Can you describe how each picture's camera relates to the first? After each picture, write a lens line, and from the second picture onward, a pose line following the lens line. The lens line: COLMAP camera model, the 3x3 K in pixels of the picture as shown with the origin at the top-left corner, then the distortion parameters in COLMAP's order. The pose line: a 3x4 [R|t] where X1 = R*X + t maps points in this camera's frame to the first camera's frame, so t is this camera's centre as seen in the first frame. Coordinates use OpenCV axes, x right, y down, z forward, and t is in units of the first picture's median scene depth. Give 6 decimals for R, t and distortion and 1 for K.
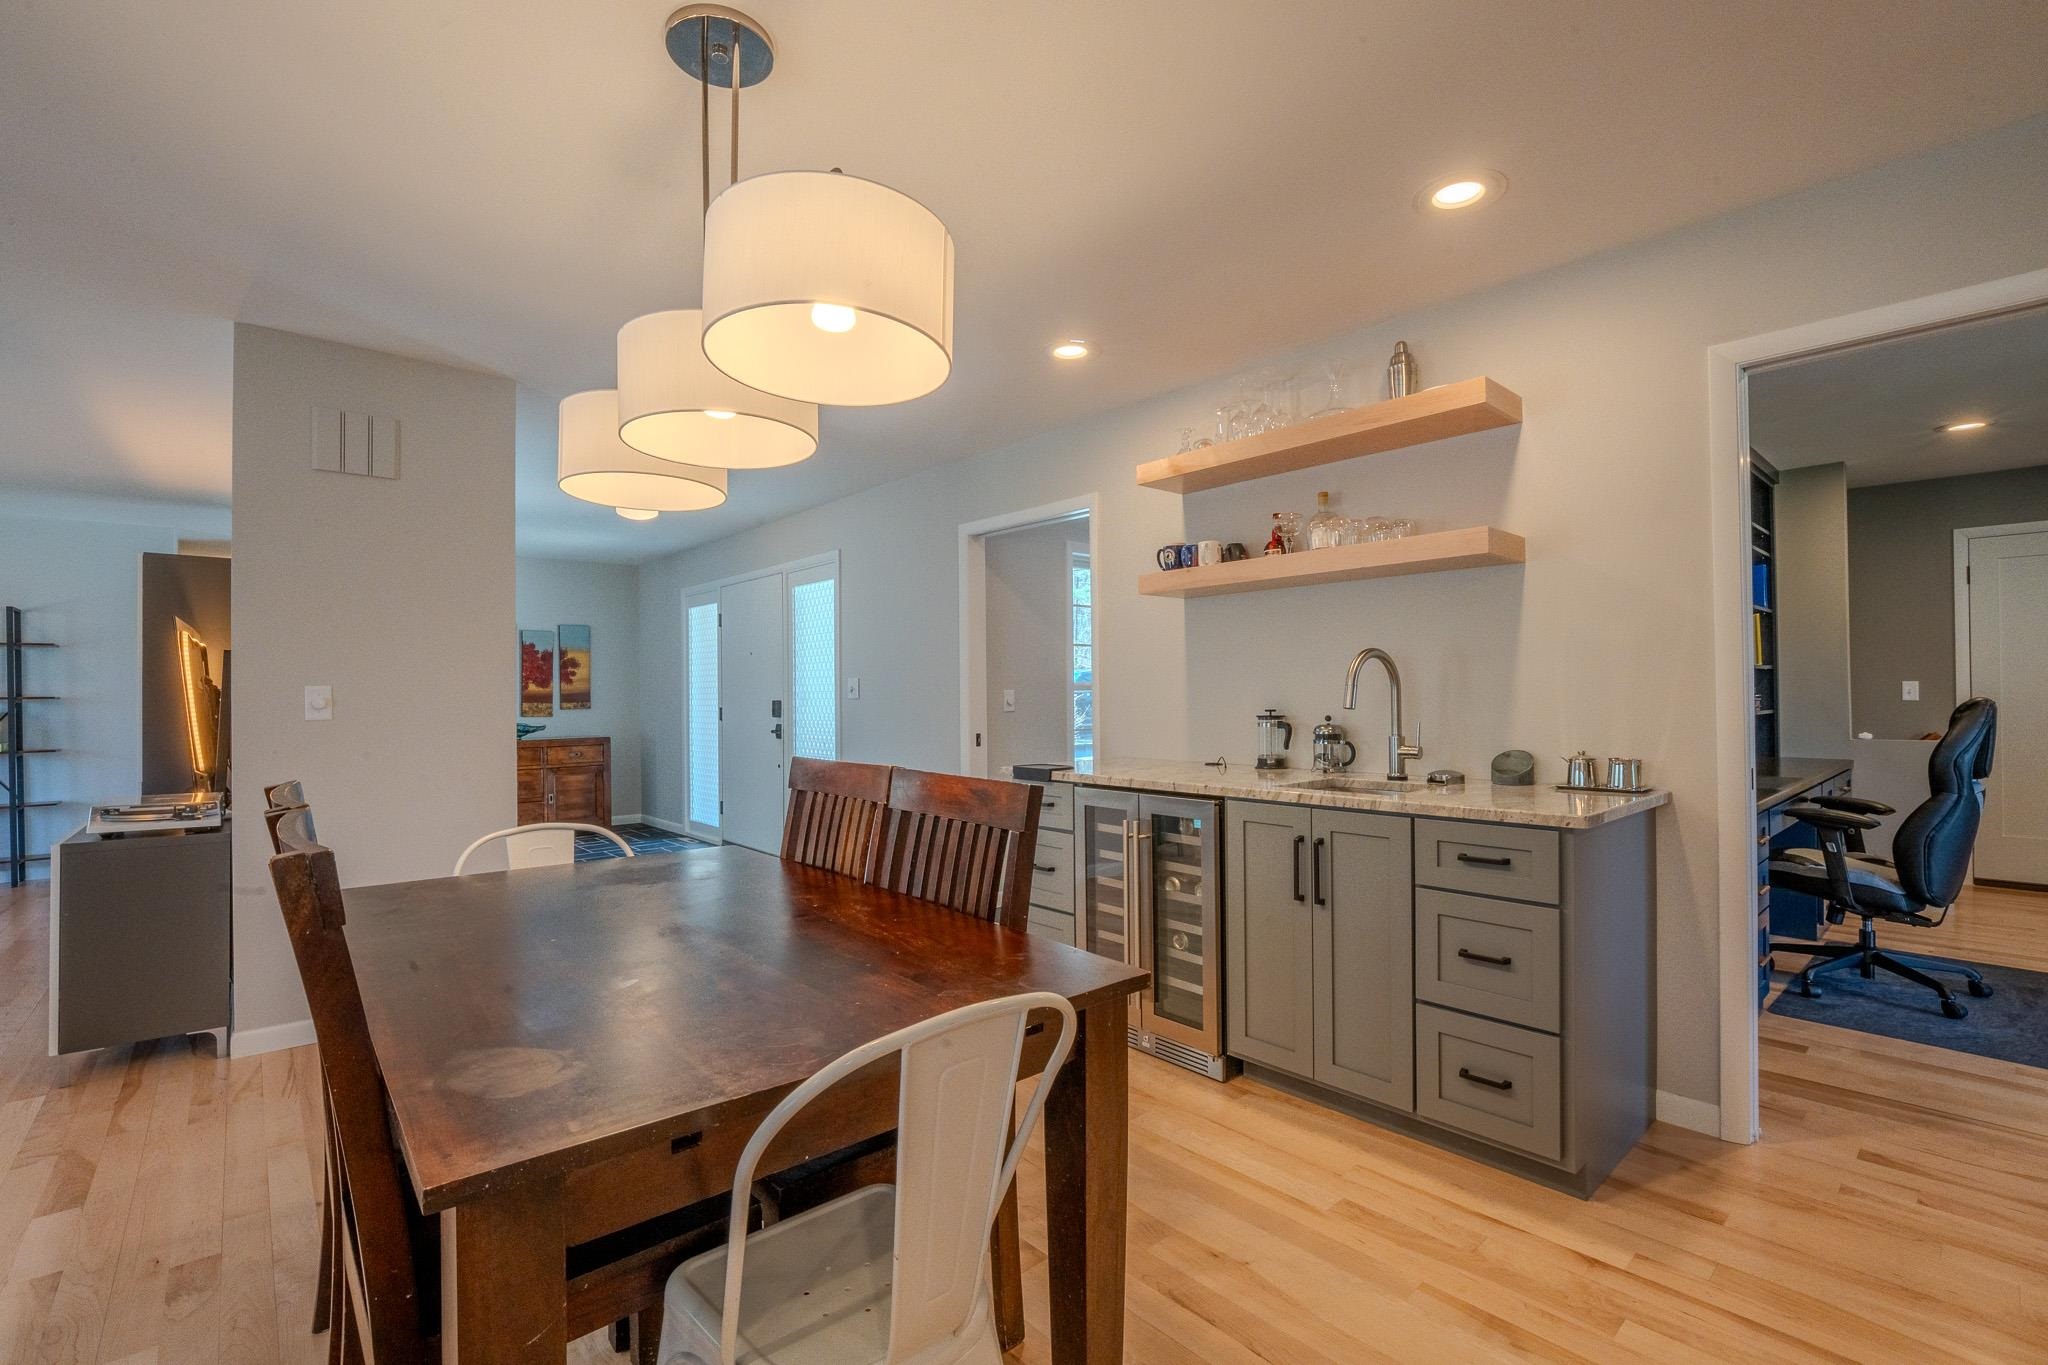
lens RADIAL K [[905.1, 0, 1024.0], [0, 905.1, 682.5], [0, 0, 1]] dist [-0.012744, 0.000092]
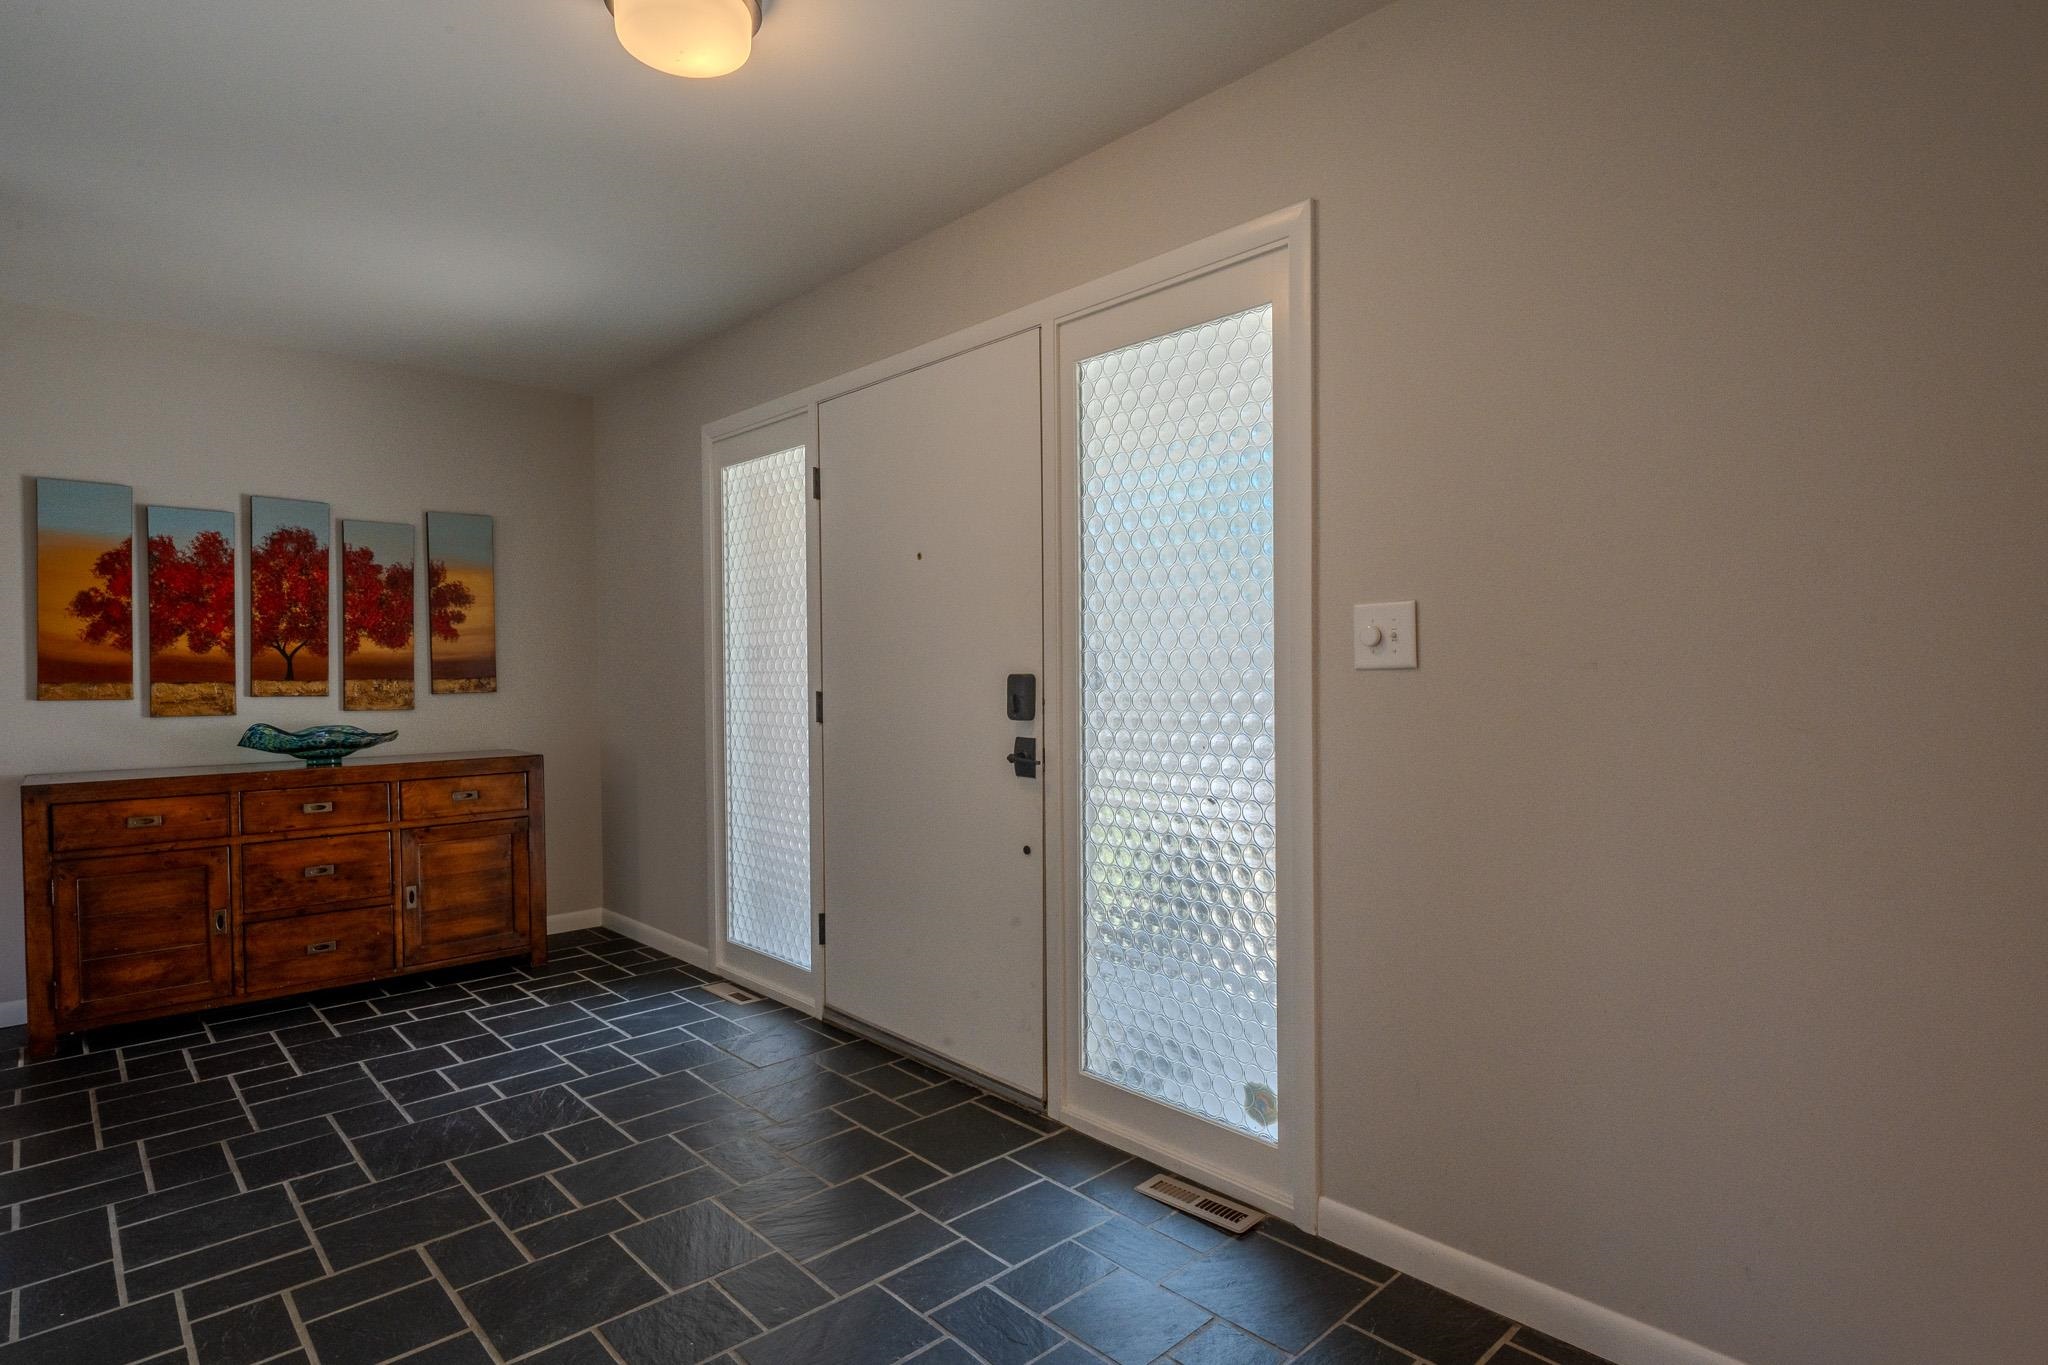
lens RADIAL K [[1073.2, 0, 1024.0], [0, 1073.2, 682.5], [0, 0, 1]] dist [-0.004187, -0.000943]
pose [[0.999636, 0.000439, 0.026965, -0.283628], [-0.001127, 0.999674, 0.025508, 0.011924], [-0.026945, -0.025529, 0.999311, 0.558049]]
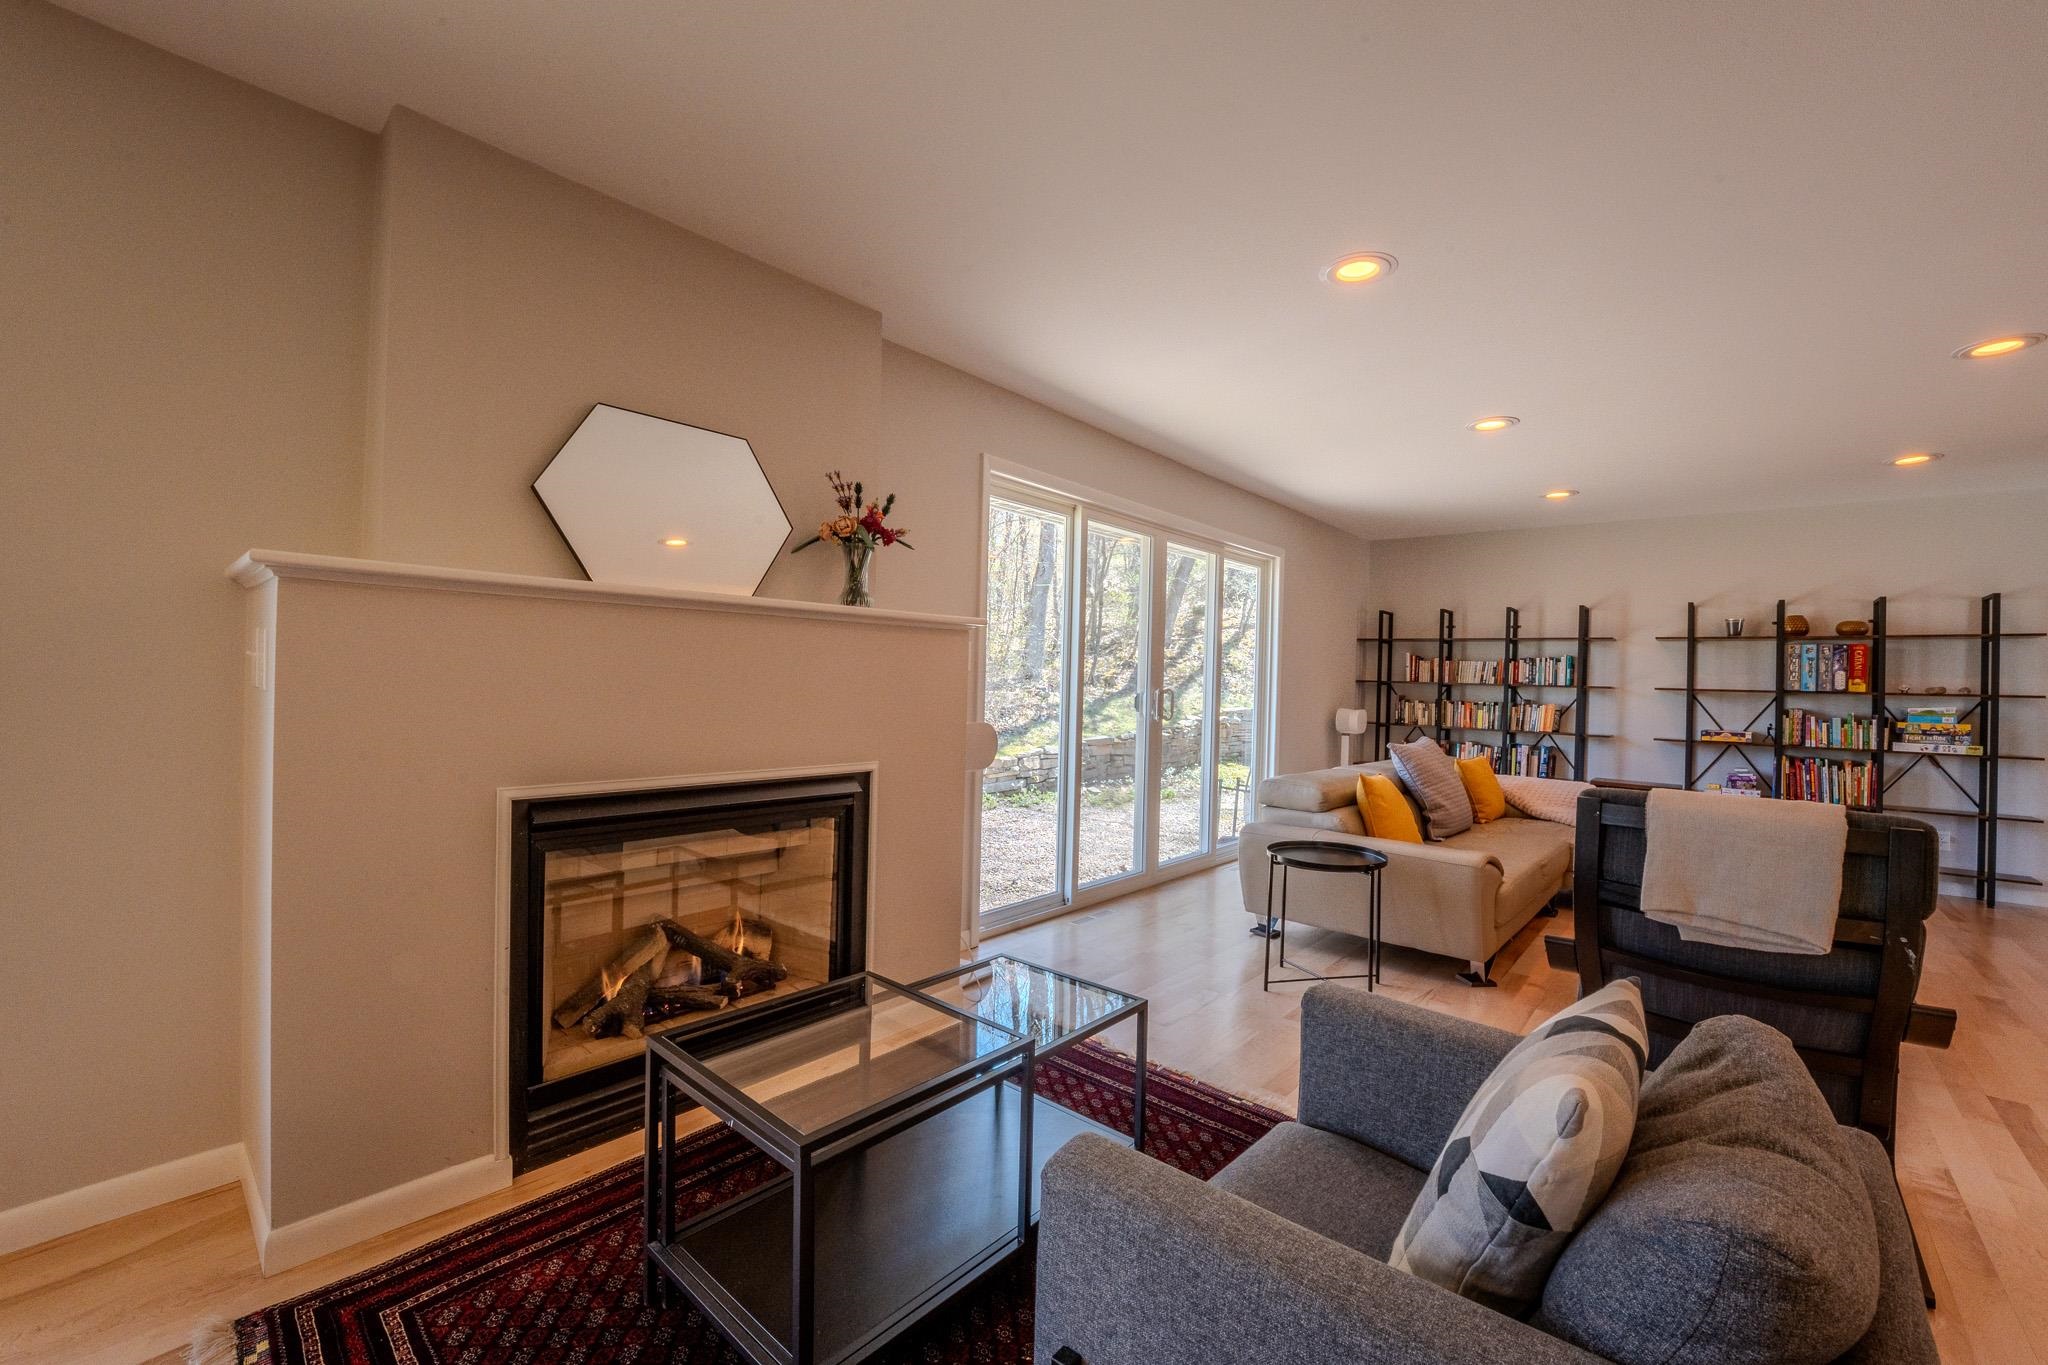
lens RADIAL K [[835.9, 0, 1024.0], [0, 835.9, 682.5], [0, 0, 1]] dist [-0.020135, 0.000199]
pose [[0.126310, 0.020262, -0.991784, -0.399559], [-0.014521, 0.999722, 0.018574, 0.002697], [0.991885, 0.012056, 0.126569, -0.061150]]
